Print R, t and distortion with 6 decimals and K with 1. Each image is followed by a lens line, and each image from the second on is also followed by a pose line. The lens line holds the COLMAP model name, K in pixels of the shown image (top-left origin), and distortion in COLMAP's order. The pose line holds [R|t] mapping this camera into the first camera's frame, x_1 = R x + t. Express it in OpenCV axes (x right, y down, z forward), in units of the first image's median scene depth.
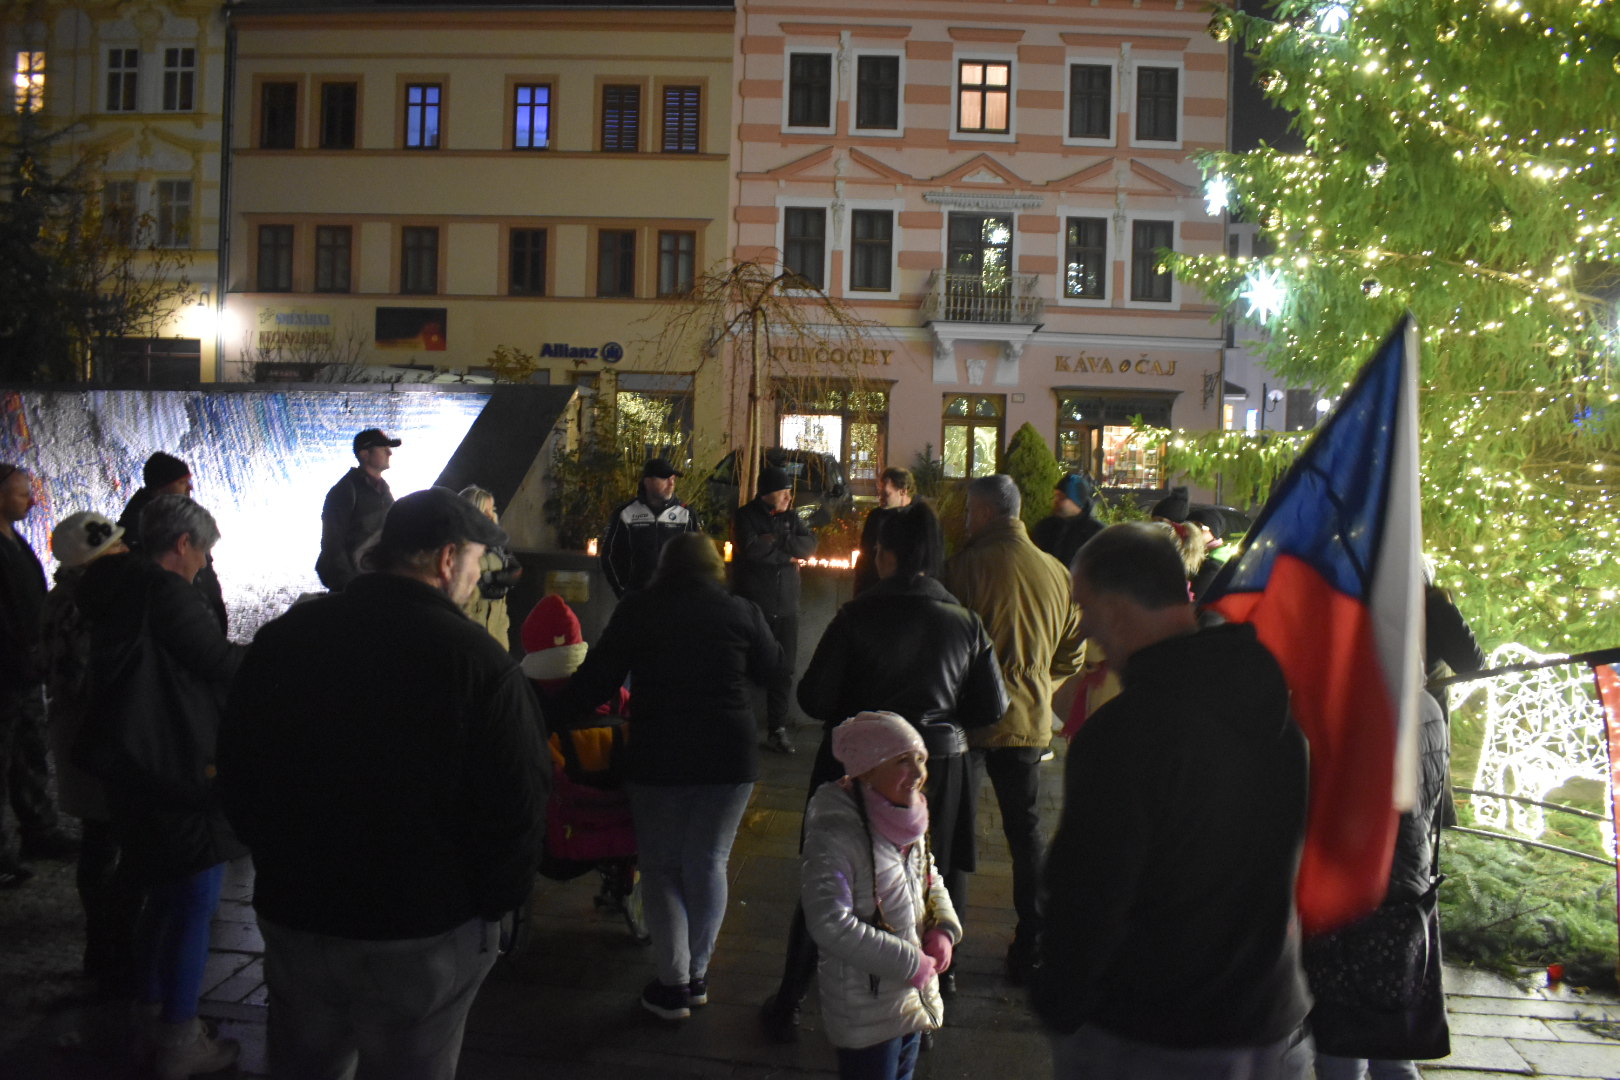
lens RADIAL K [[1266.5, 0, 812.4], [0, 1266.5, 549.9], [0, 0, 1]] dist [-0.100483, 0.024164]
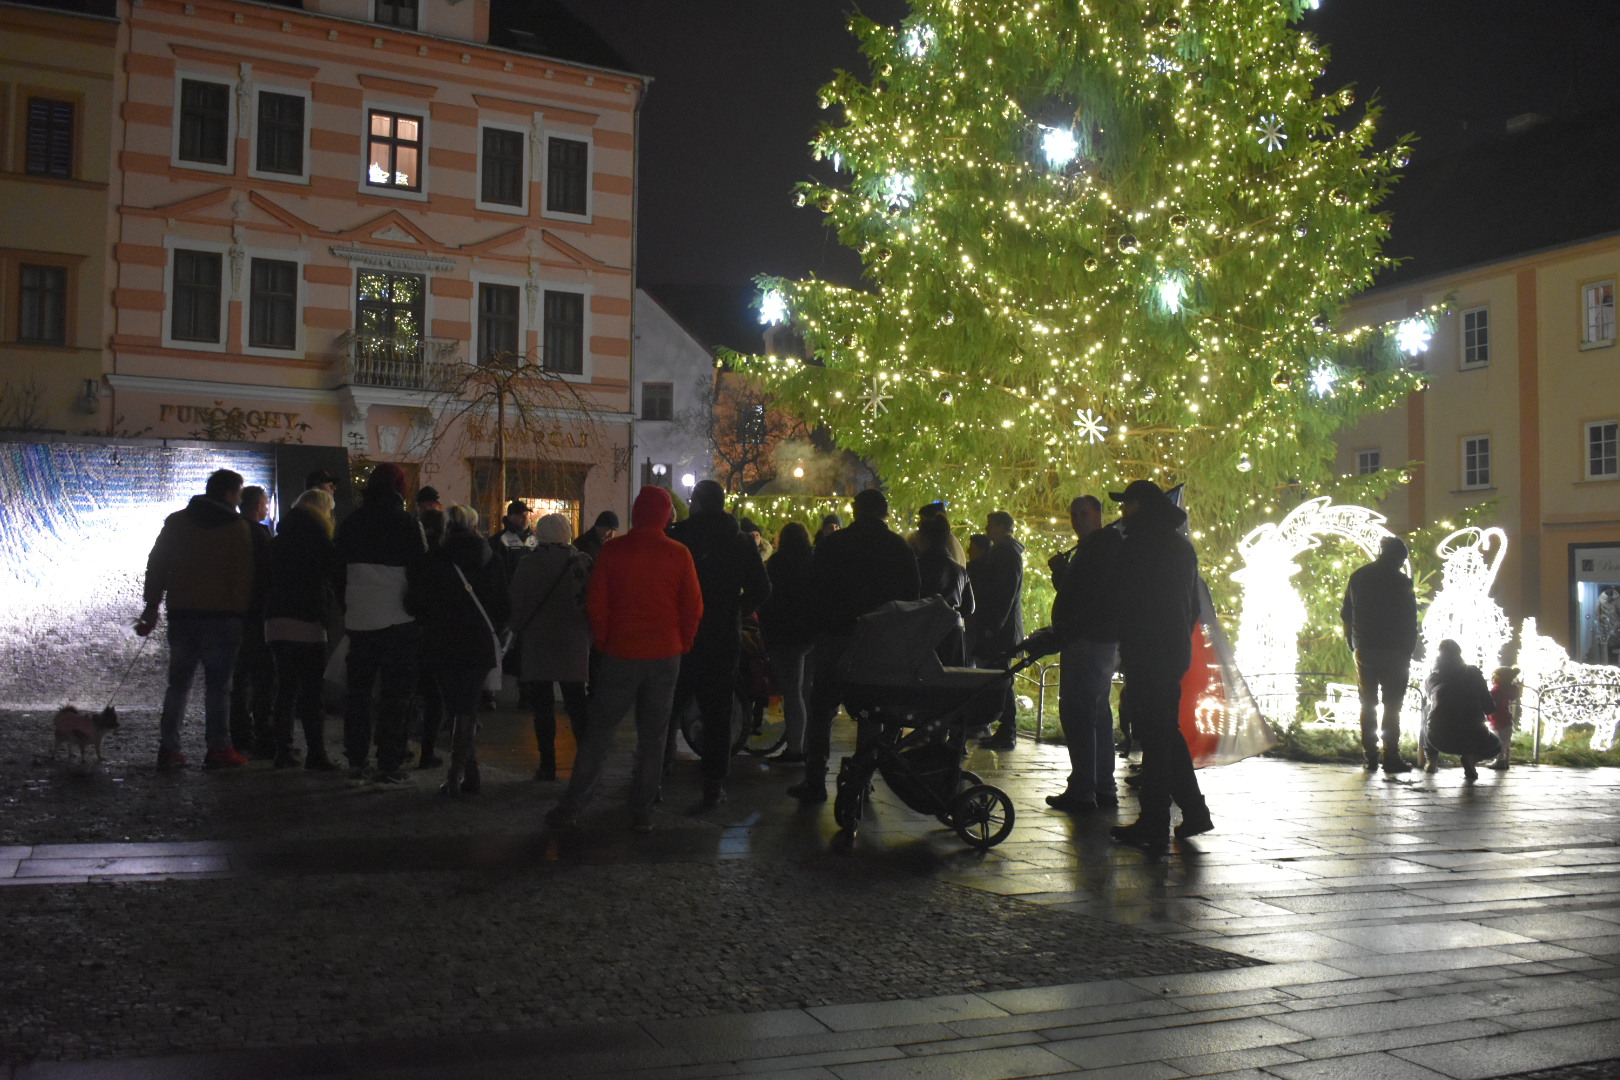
lens RADIAL K [[1572.7, 0, 813.5], [0, 1572.7, 549.6], [0, 0, 1]] dist [-0.076624, 0.000000]
pose [[0.861692, -0.002451, 0.507425, -0.190332], [0.038223, 0.997461, -0.060090, 0.023728], [-0.505989, 0.071175, 0.859598, -0.159596]]
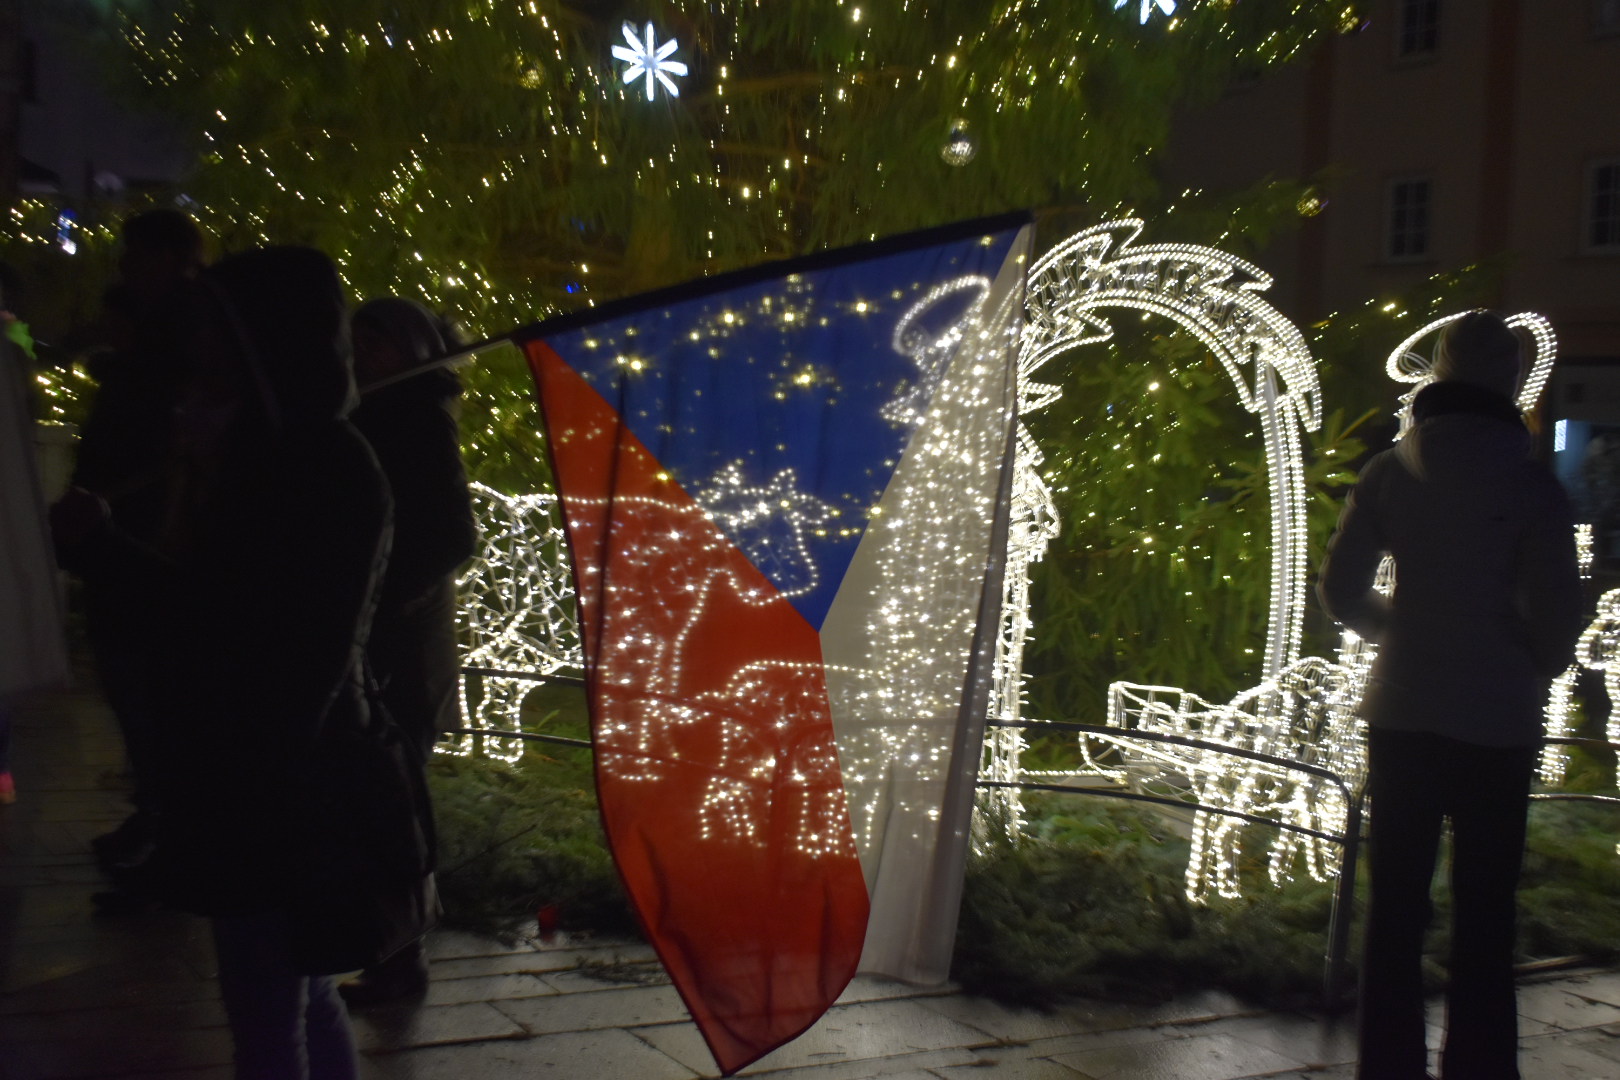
lens RADIAL K [[2094.6, 0, 806.6], [0, 2094.6, 566.8], [0, 0, 1]] dist [-0.040014, 0.000000]
pose [[0.780127, -0.042664, 0.624164, -0.001582], [0.011016, 0.998454, 0.054478, 0.012961], [-0.625524, -0.035624, 0.779391, -0.002892]]
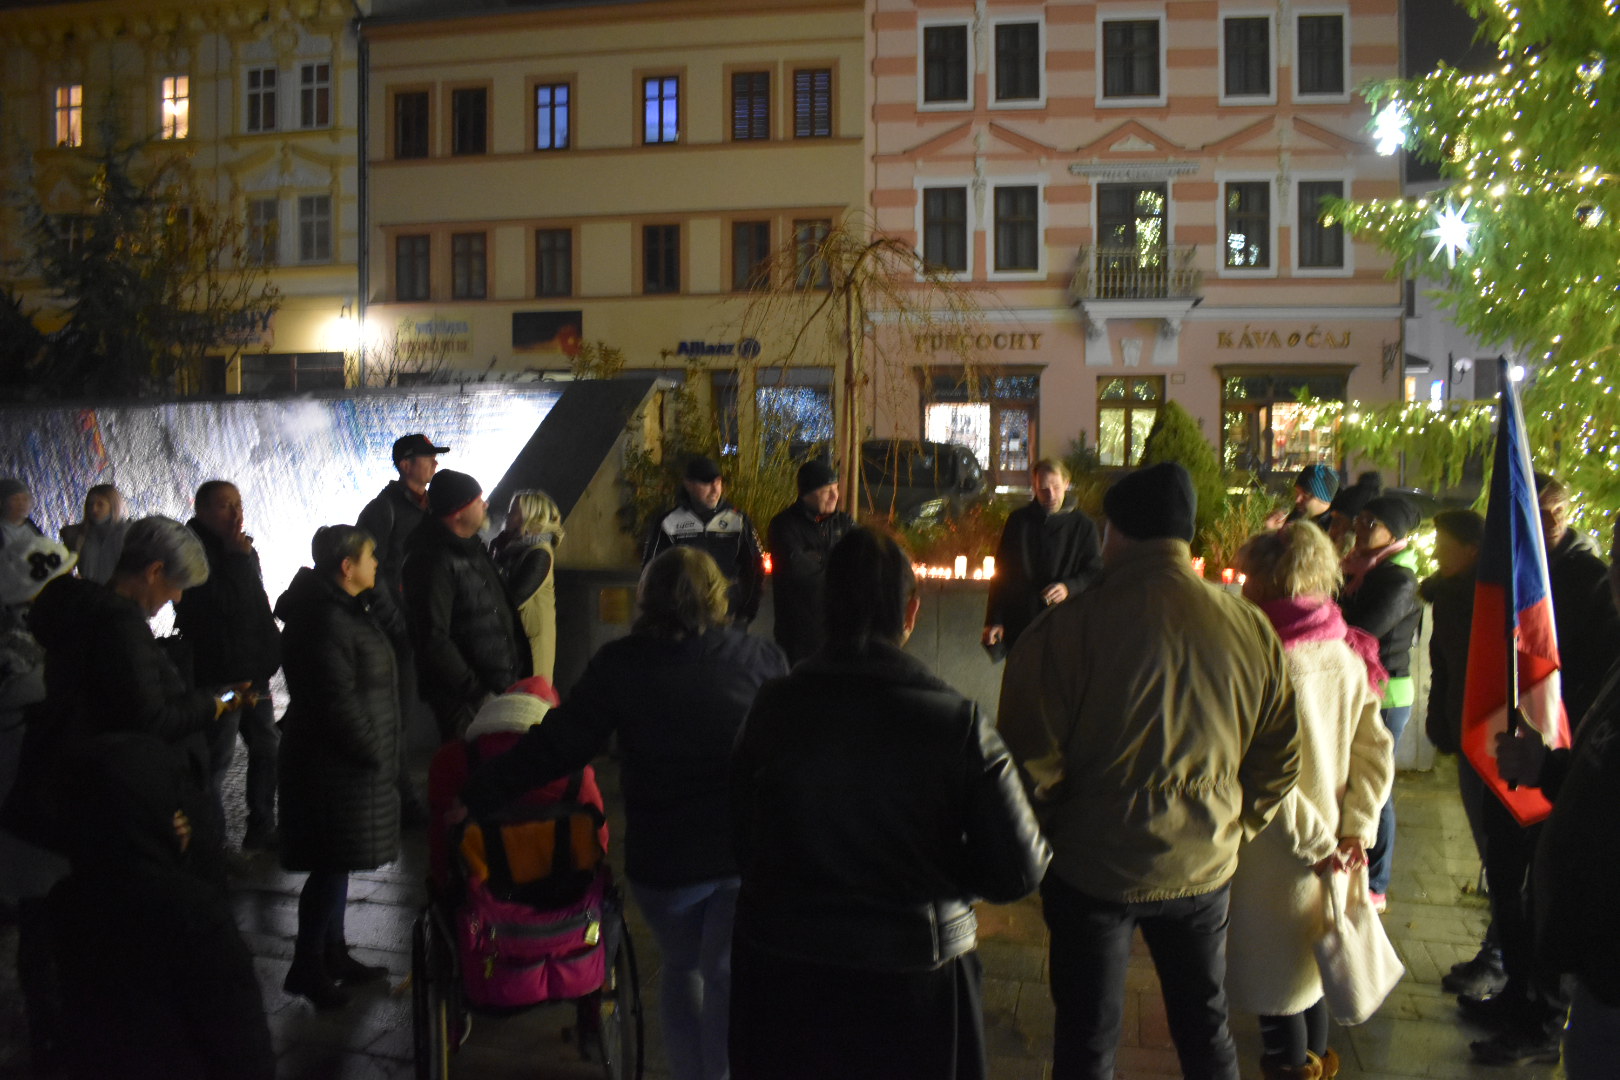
lens RADIAL K [[1266.5, 0, 814.0], [0, 1266.5, 548.0], [0, 0, 1]] dist [-0.100483, 0.024164]
pose [[0.991116, -0.025013, -0.130629, 0.013713], [0.025427, 0.999676, 0.001500, -0.002527], [0.130549, -0.004808, 0.991430, 0.041851]]
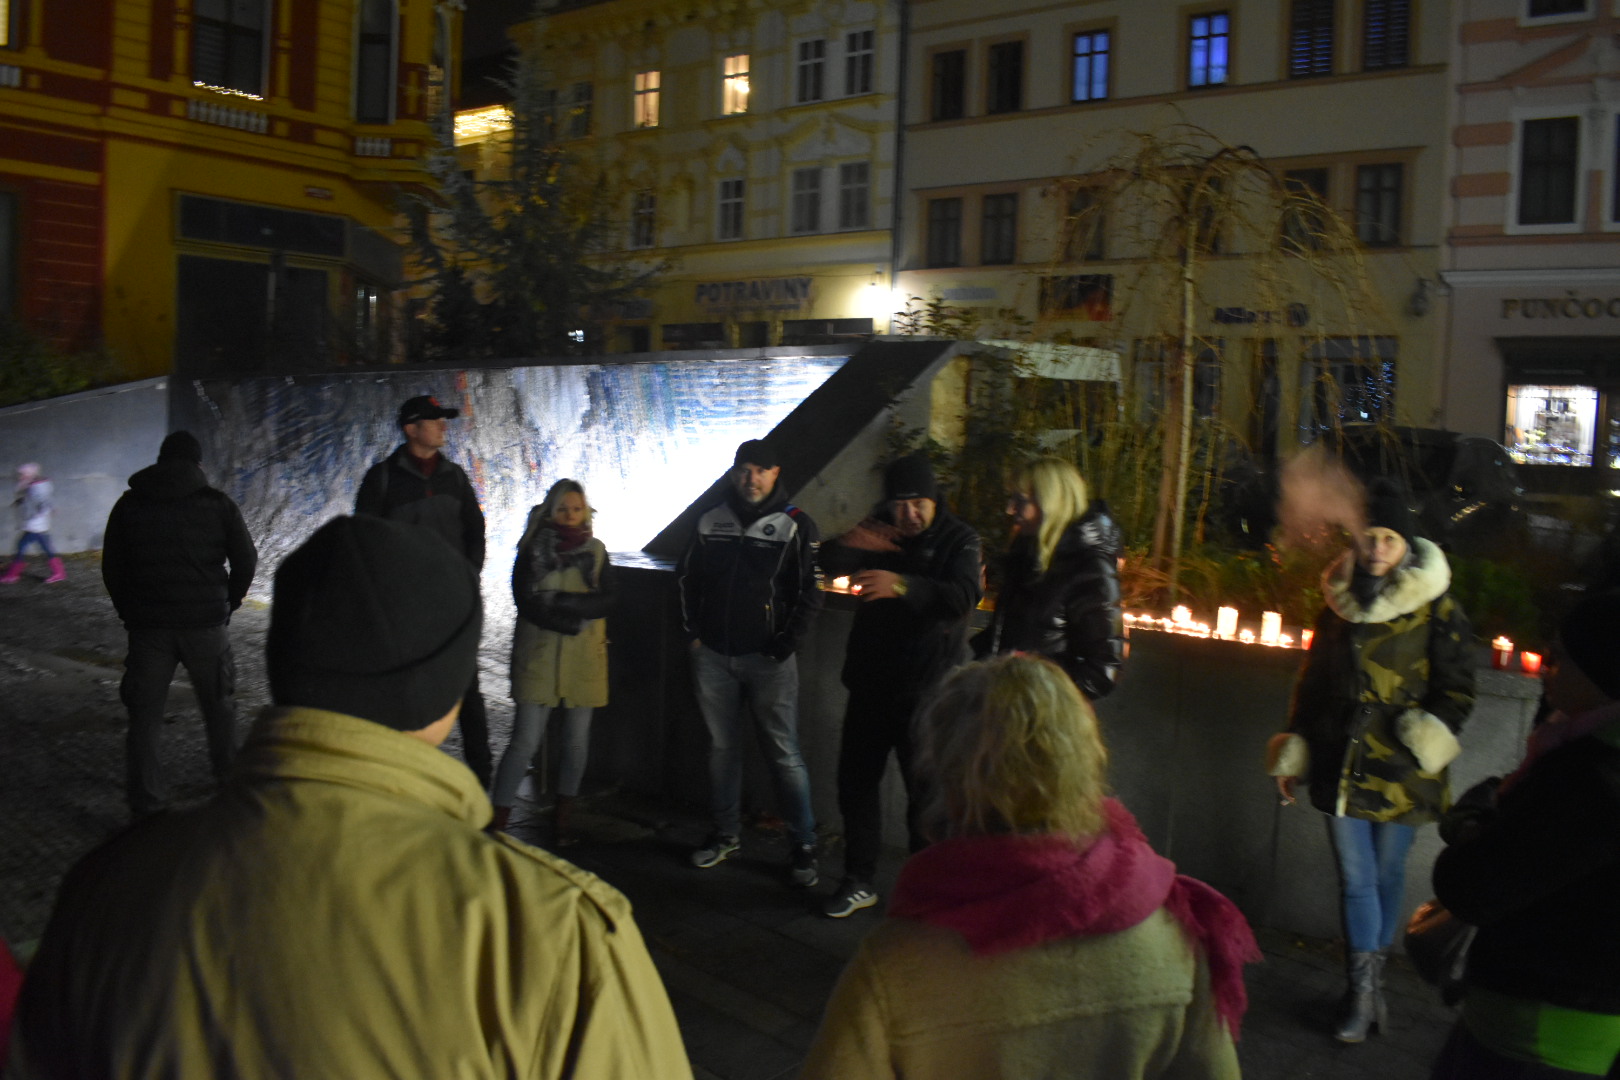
lens RADIAL K [[1266.5, 0, 812.0], [0, 1266.5, 547.9], [0, 0, 1]] dist [-0.100483, 0.024164]
pose [[0.822873, 0.046756, -0.566298, 0.055453], [-0.038102, 0.998906, 0.027109, -0.009712], [0.566946, -0.000730, 0.823755, 0.123750]]
